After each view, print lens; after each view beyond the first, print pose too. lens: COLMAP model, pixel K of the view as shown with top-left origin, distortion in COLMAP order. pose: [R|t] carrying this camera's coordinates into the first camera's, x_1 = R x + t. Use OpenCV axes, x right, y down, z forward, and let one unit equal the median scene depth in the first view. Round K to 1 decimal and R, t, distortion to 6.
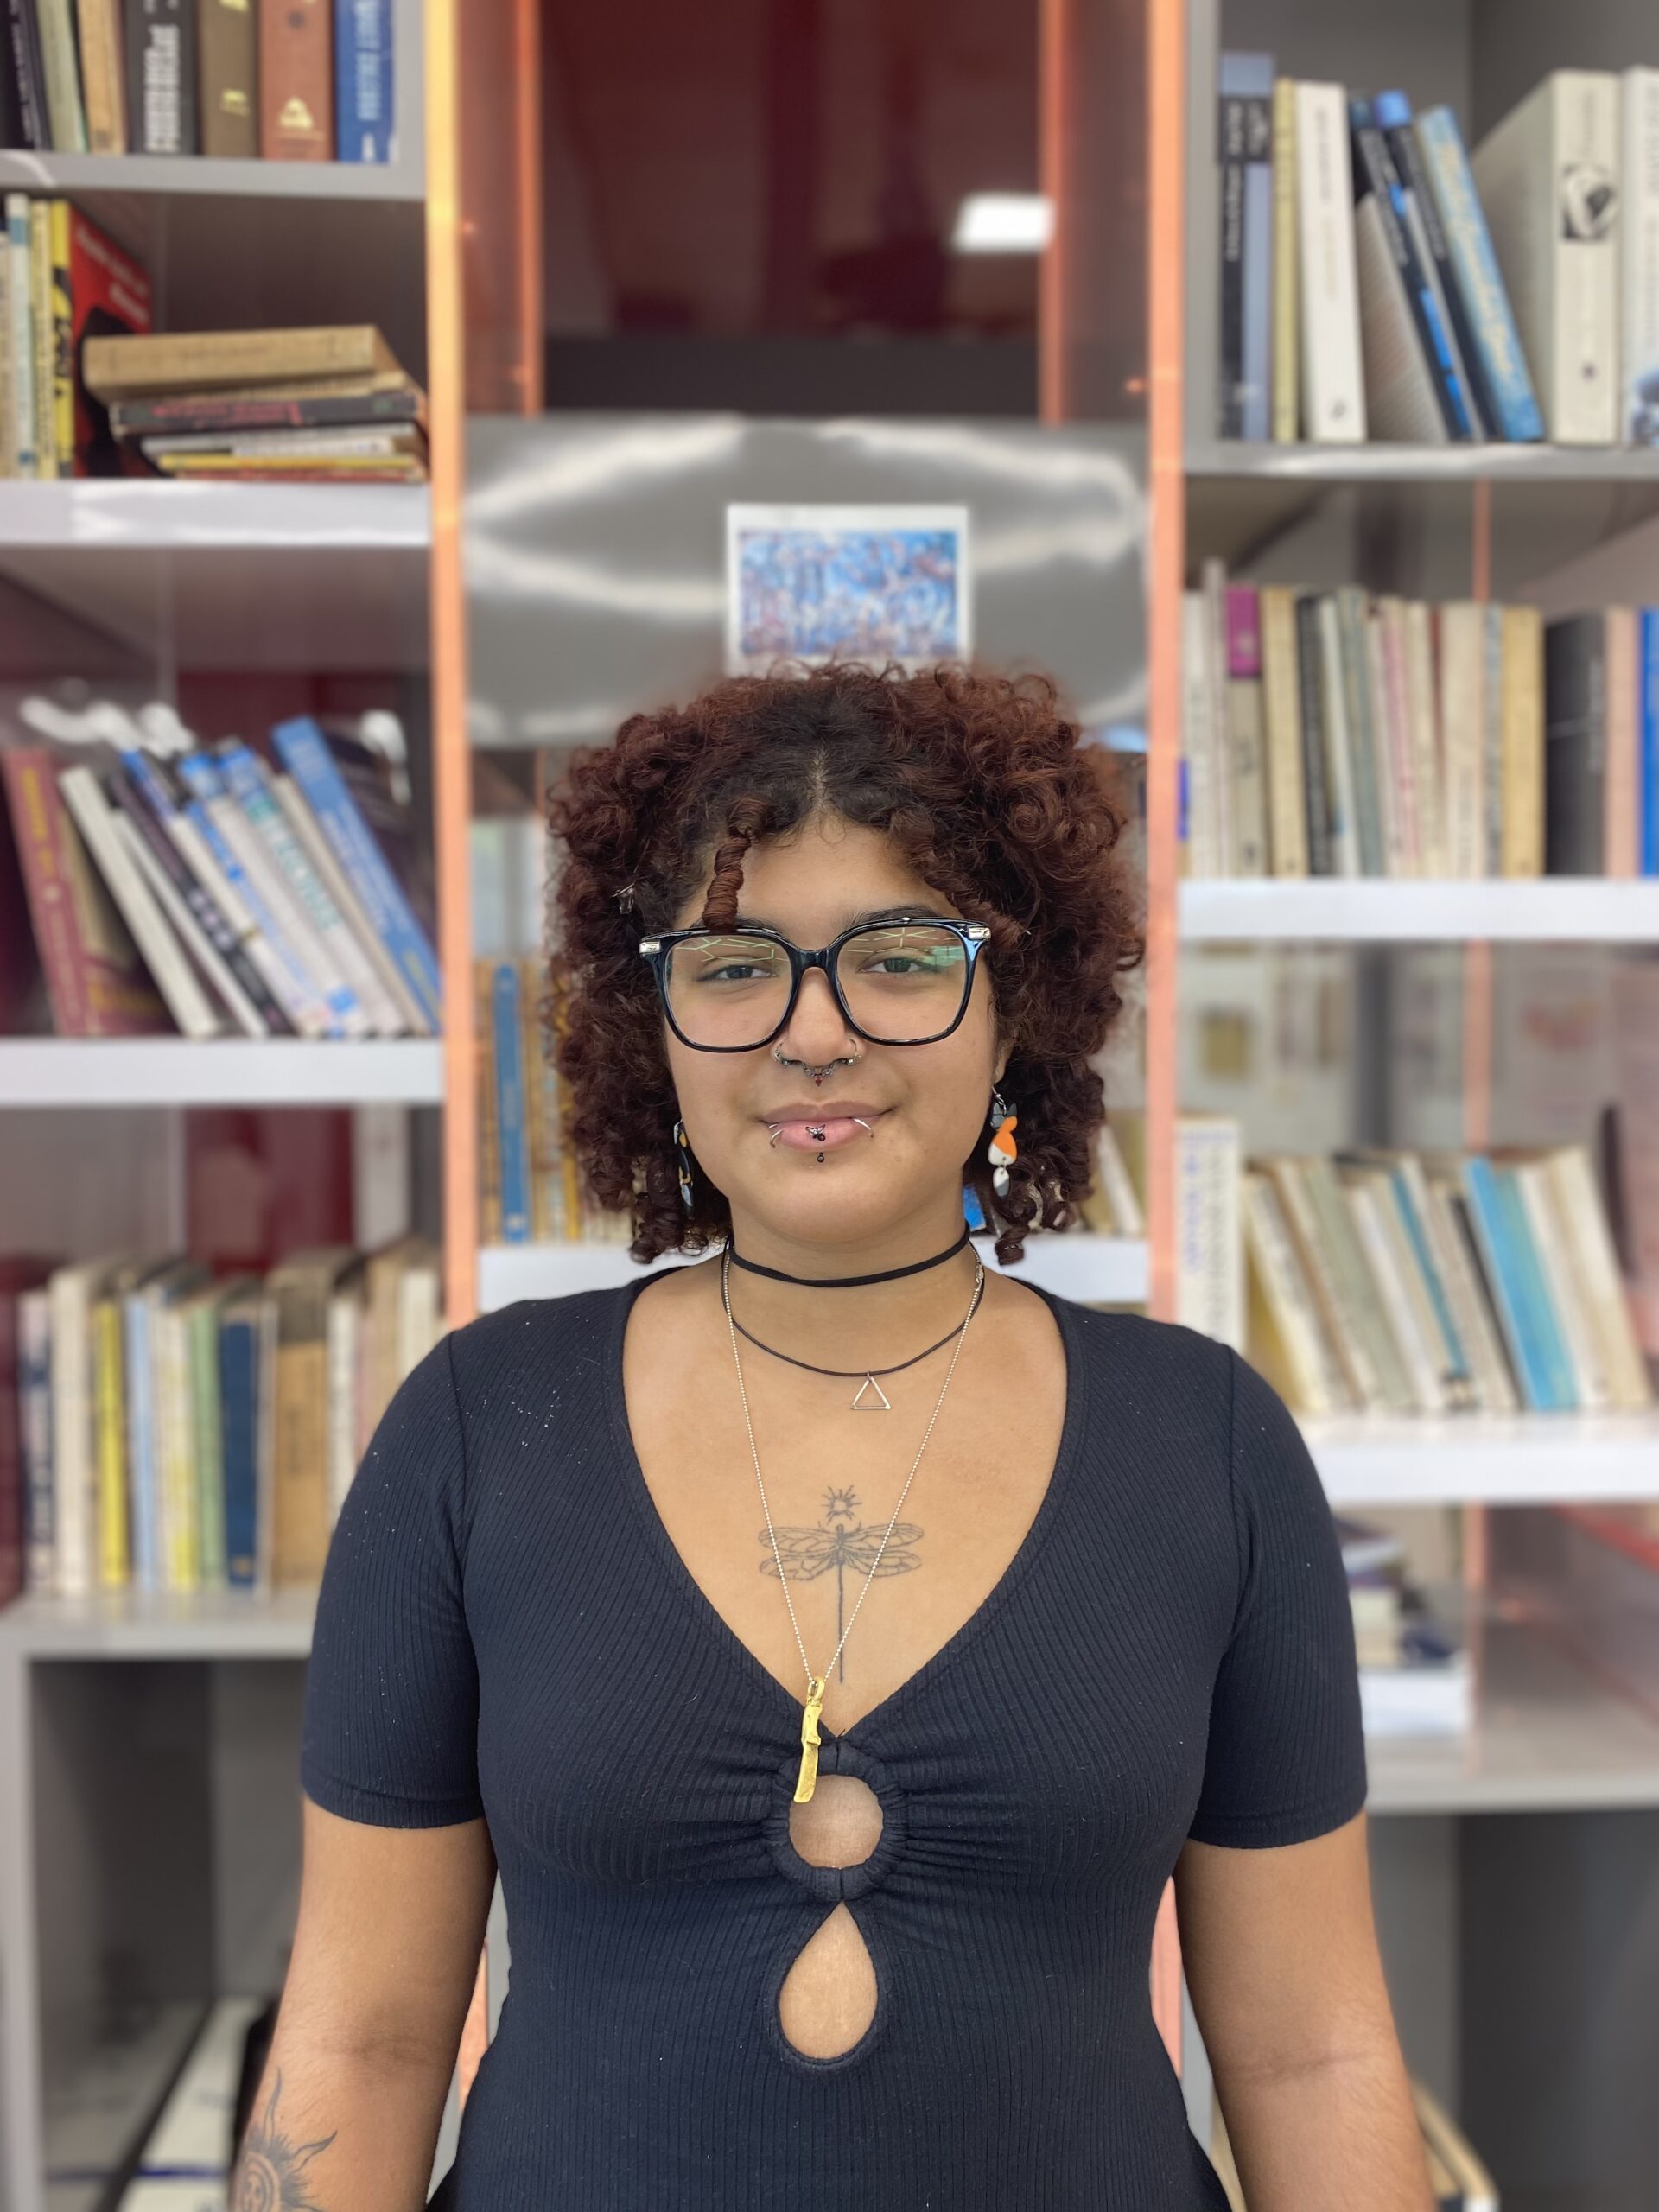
lens RADIAL K [[1728.0, 0, 829.8], [0, 1728.0, 1092.2], [0, 0, 1]] dist [-0.002043, -0.007418]
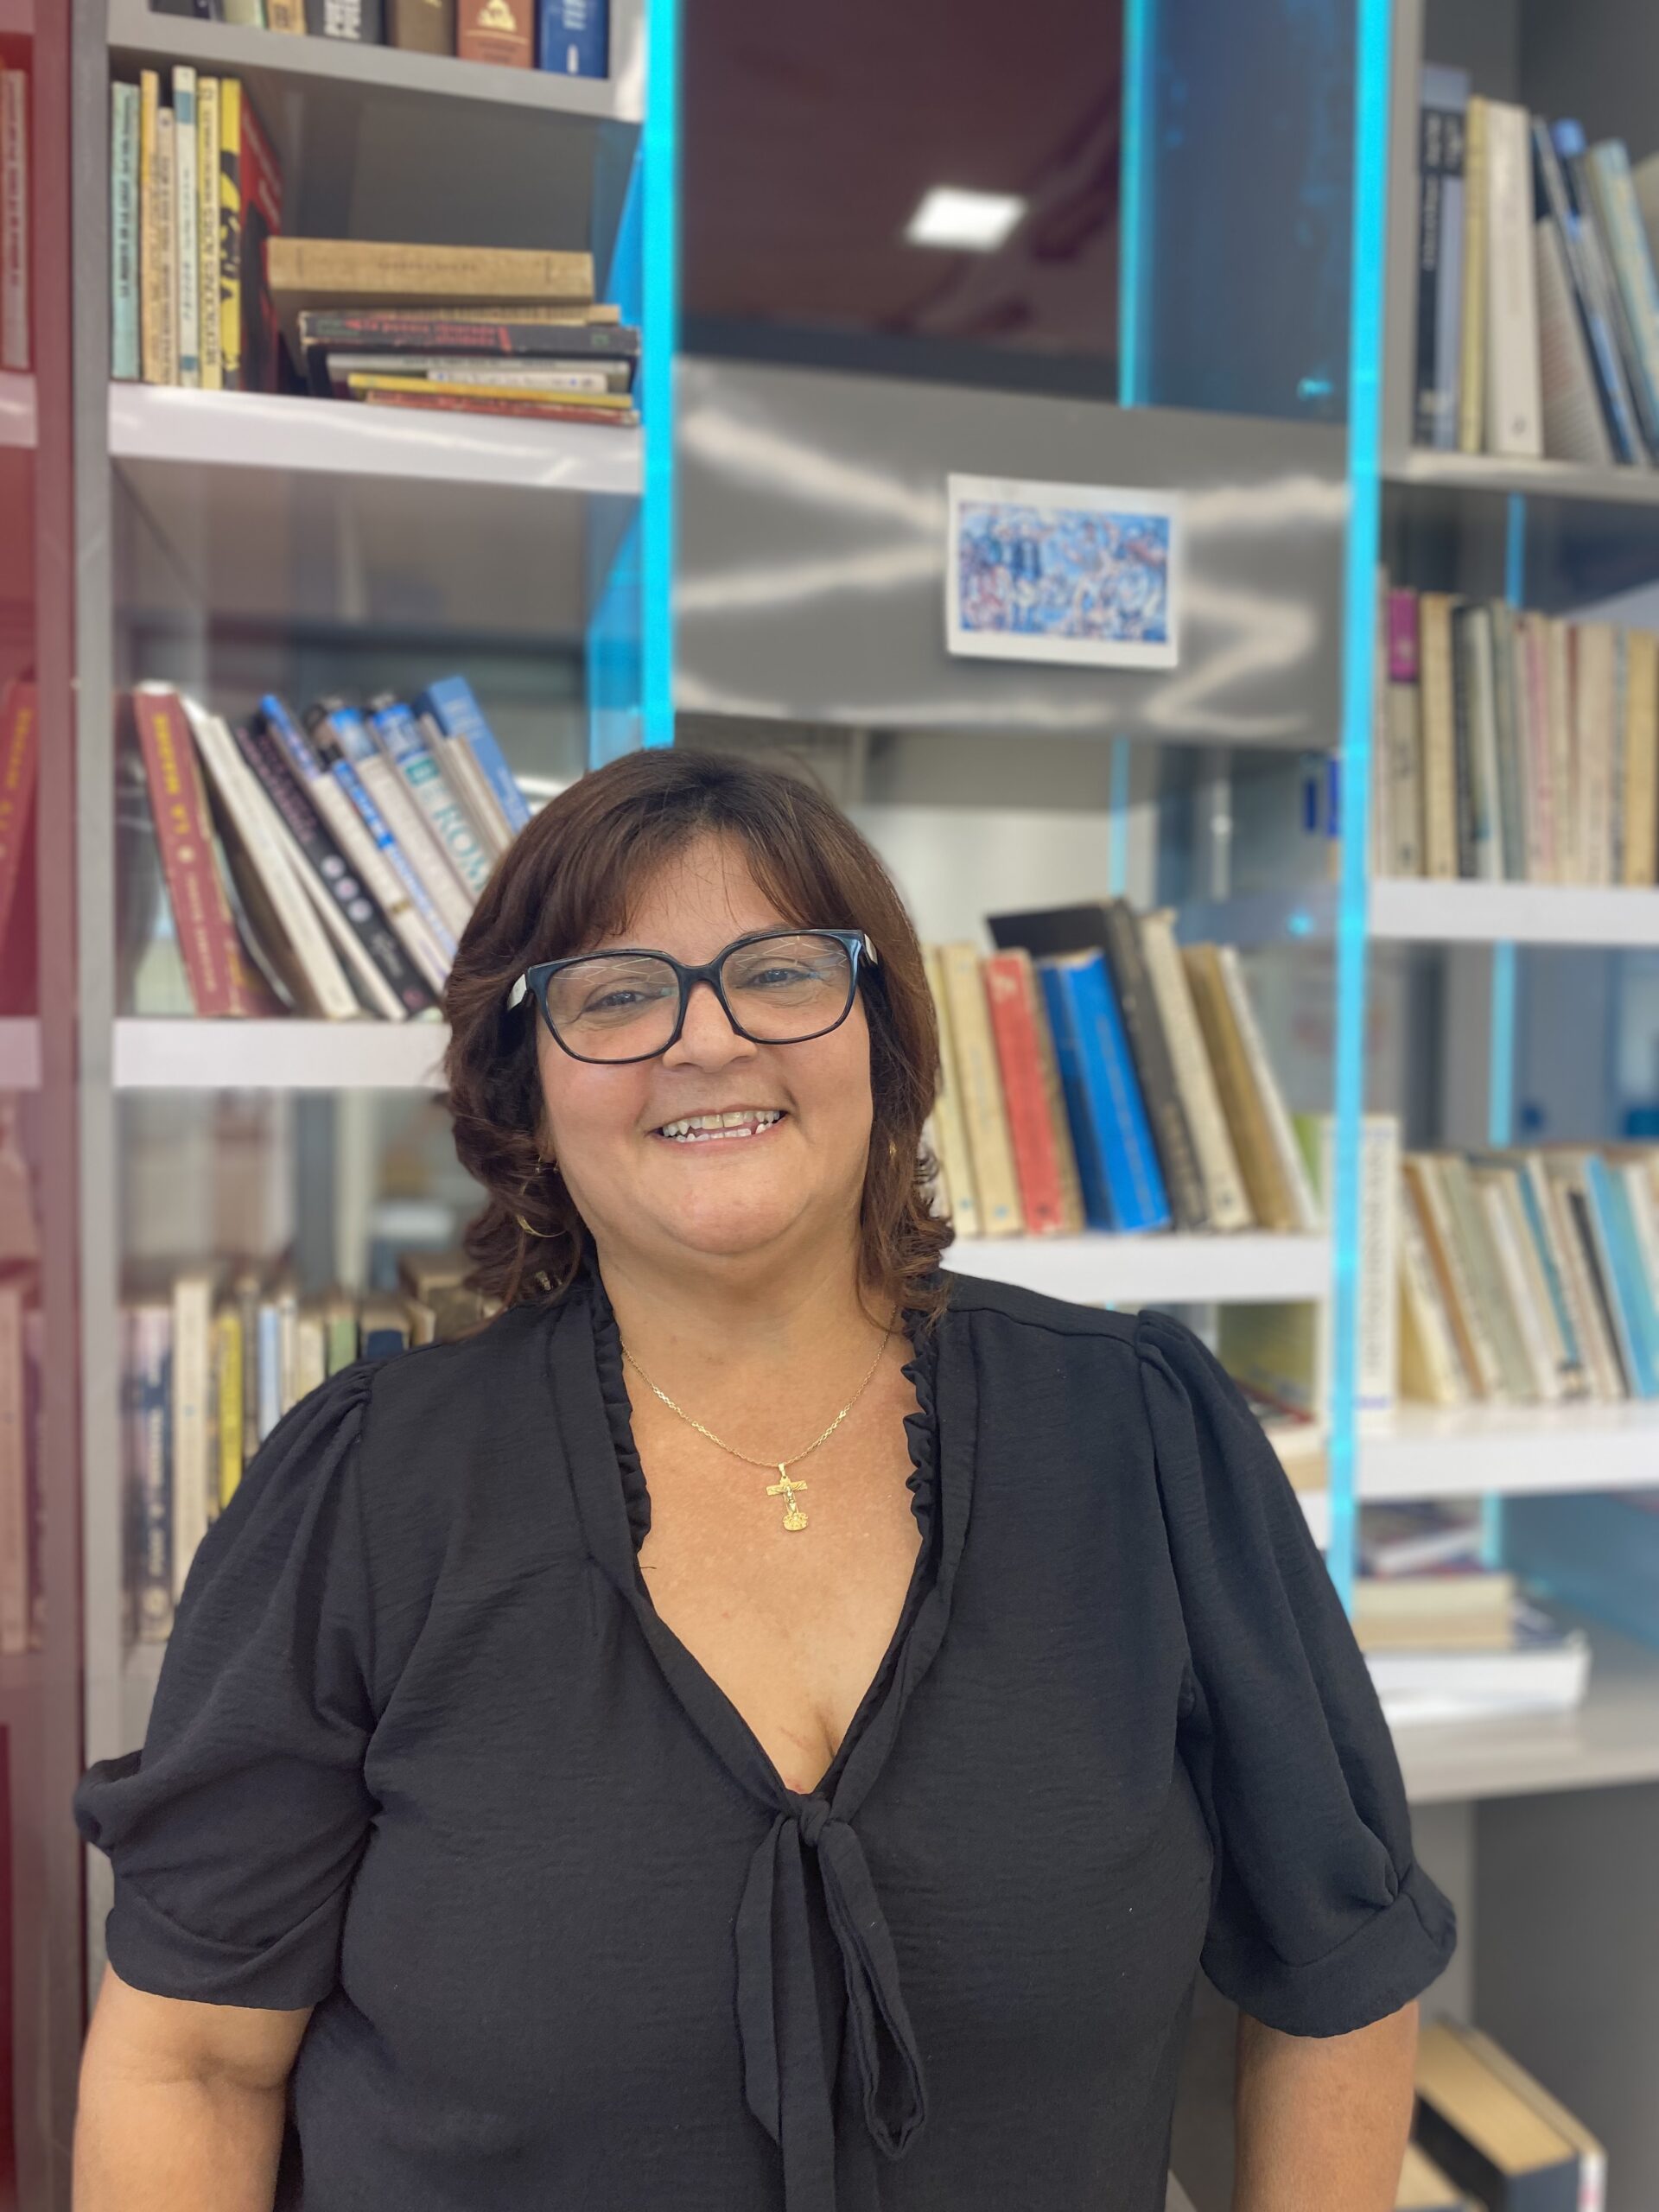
lens RADIAL K [[1728.0, 0, 828.6], [0, 1728.0, 1096.0], [0, 0, 1]] dist [-0.002043, -0.007418]
pose [[0.983901, 0.008304, 0.178519, -0.287334], [-0.008300, 0.999965, -0.000767, 0.007435], [-0.178519, -0.000727, 0.983936, 0.064089]]
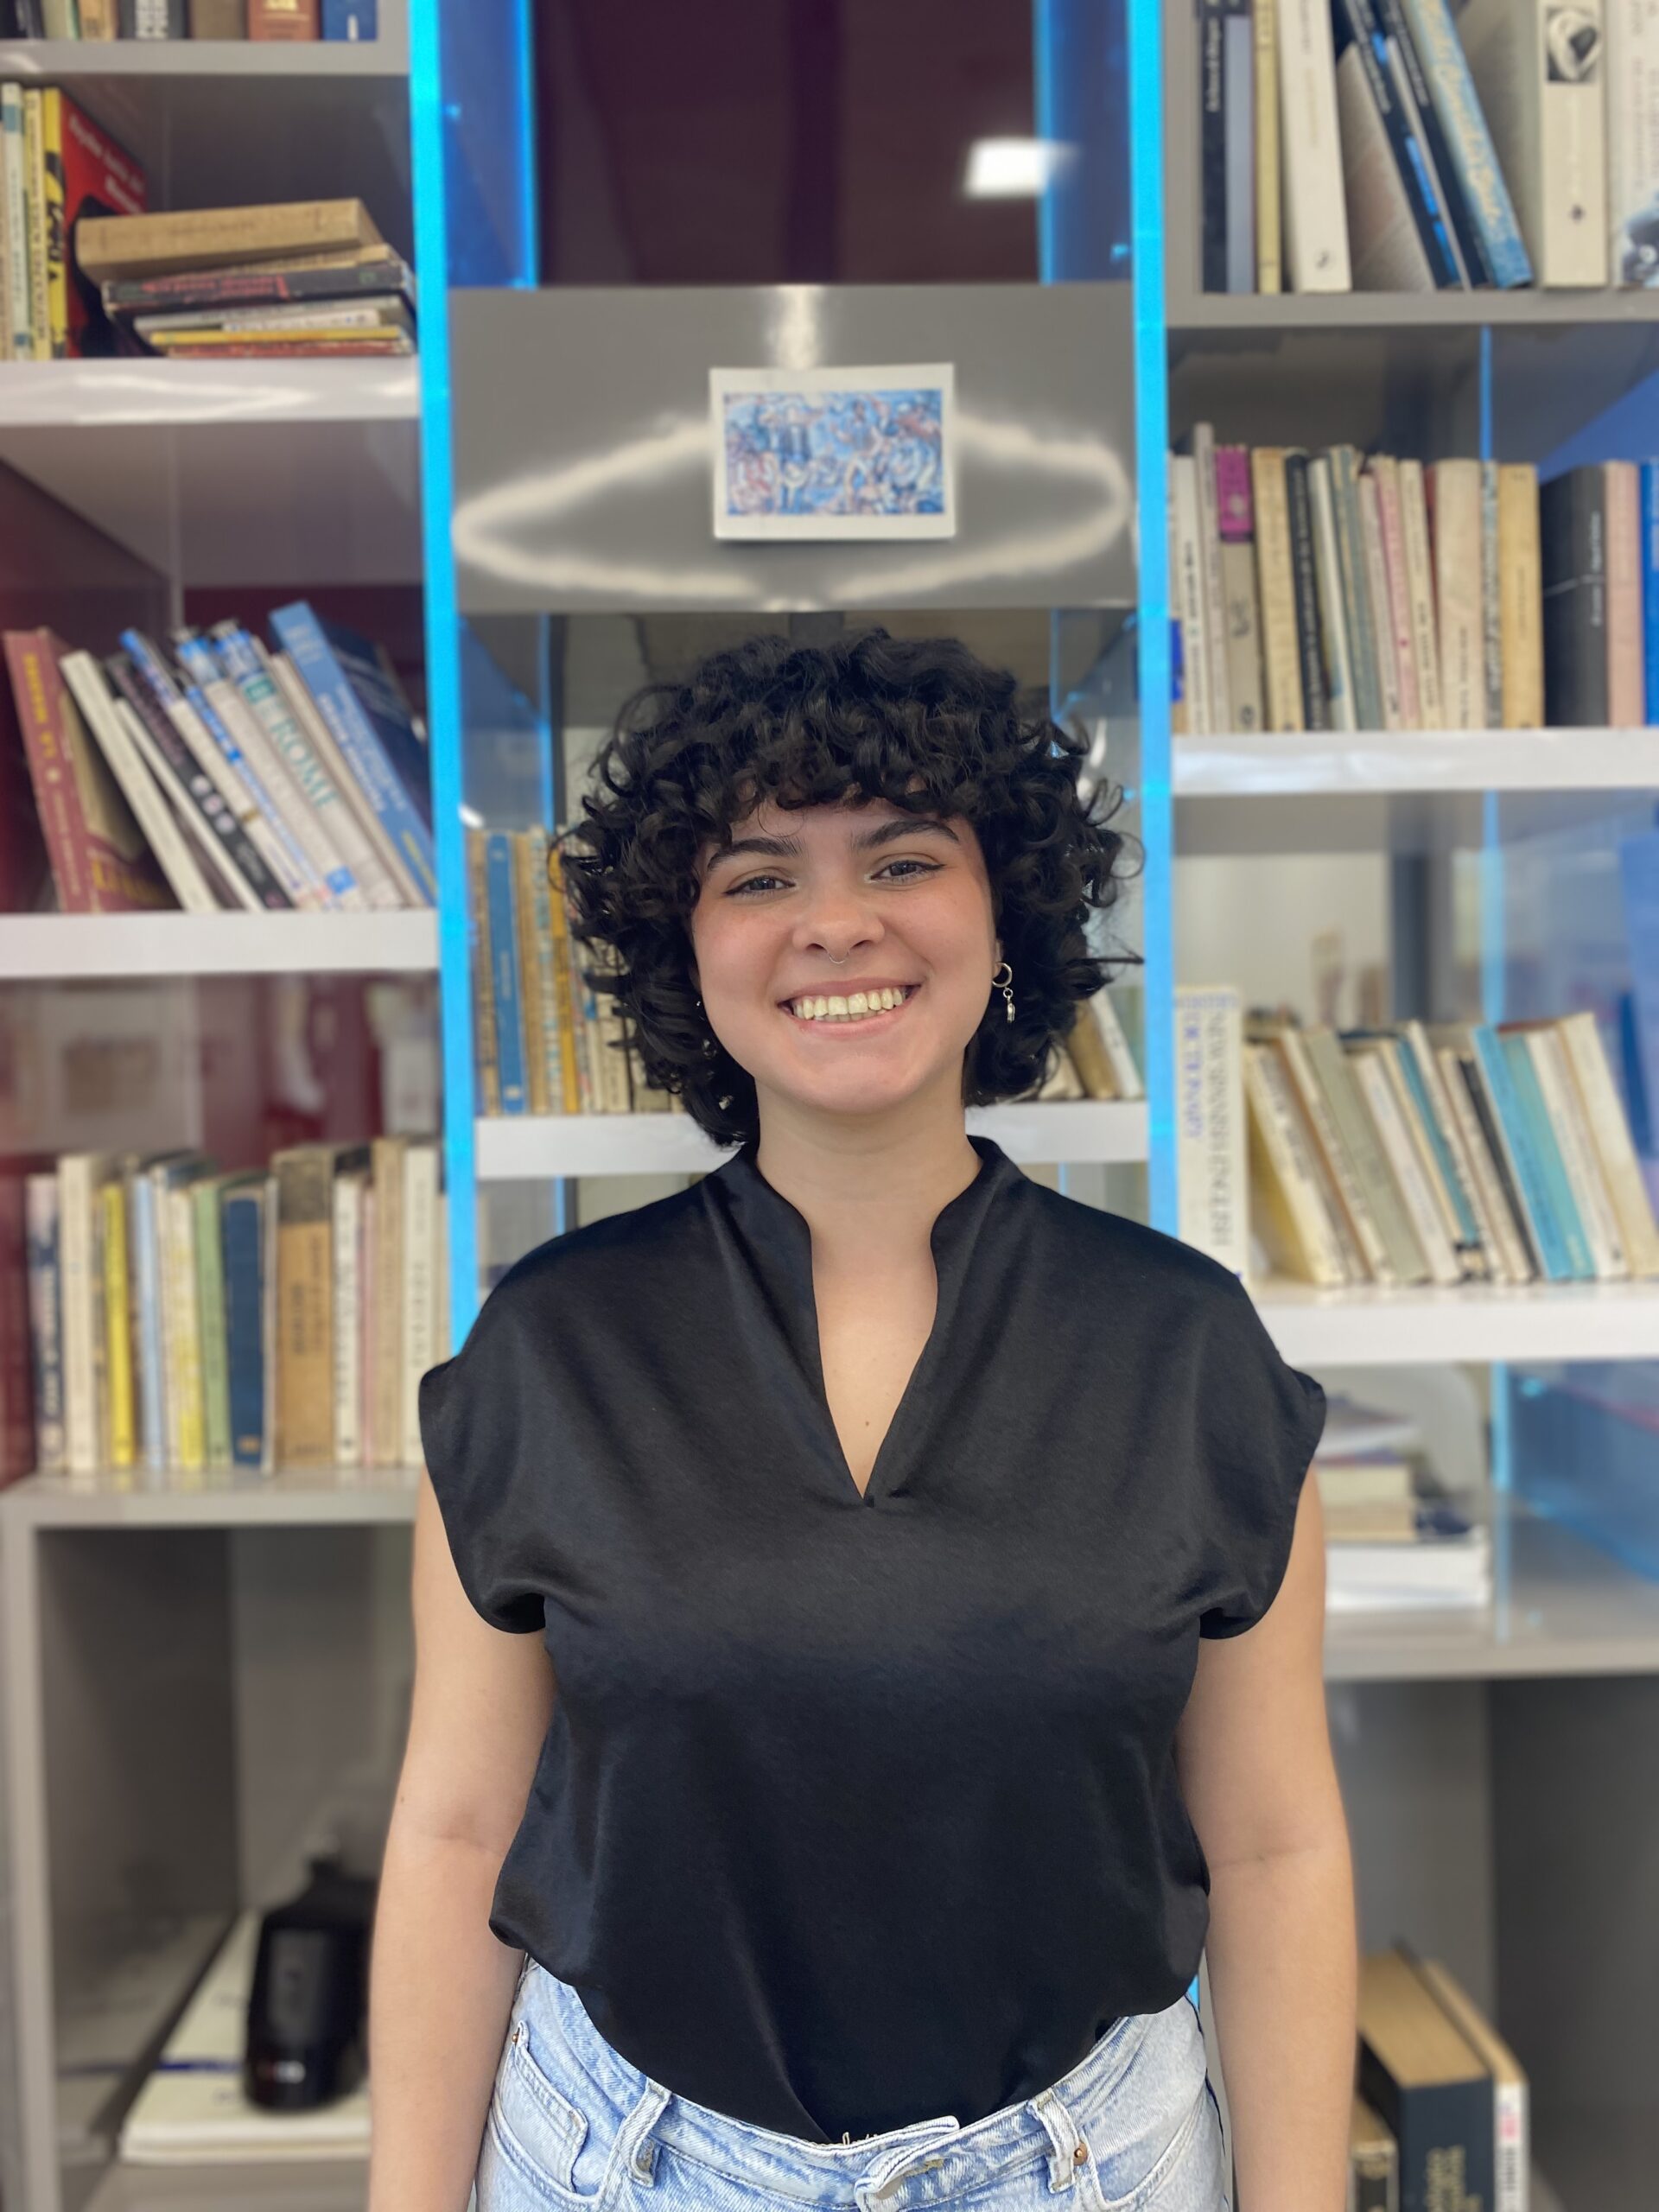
lens RADIAL K [[1728.0, 0, 830.1], [0, 1728.0, 1103.7], [0, 0, 1]] dist [-0.002043, -0.007418]
pose [[0.999481, -0.015893, -0.028027, 0.030368], [0.015568, 0.999810, -0.011760, 0.097987], [0.028209, 0.011317, 0.999538, 0.003373]]
